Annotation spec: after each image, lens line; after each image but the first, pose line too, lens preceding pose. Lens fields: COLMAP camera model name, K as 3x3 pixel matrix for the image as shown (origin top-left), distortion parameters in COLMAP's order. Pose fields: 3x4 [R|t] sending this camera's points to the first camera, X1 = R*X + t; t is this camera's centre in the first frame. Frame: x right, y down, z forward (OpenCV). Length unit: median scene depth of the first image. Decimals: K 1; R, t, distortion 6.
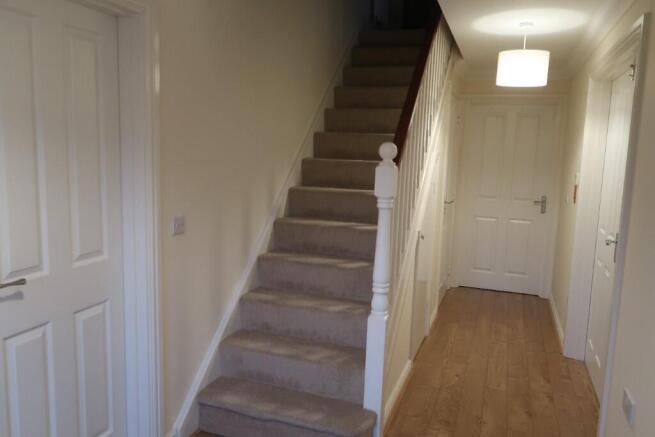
lens RADIAL K [[503.9, 0, 327.0], [0, 503.9, 214.0], [0, 0, 1]] dist [0.002608, 0.000915]
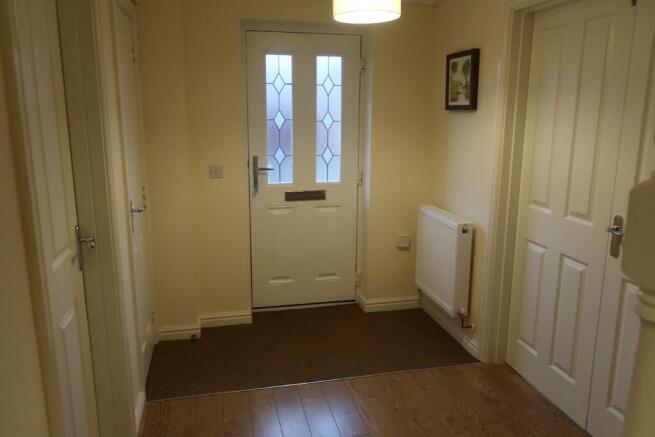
lens RADIAL K [[503.9, 0, 327.0], [0, 503.9, 214.0], [0, 0, 1]] dist [0.002608, 0.000915]
pose [[-0.841903, 0.082964, -0.533213, 0.657535], [-0.097858, 0.948256, 0.302051, -0.222523], [0.530681, 0.306477, -0.790221, 1.639241]]
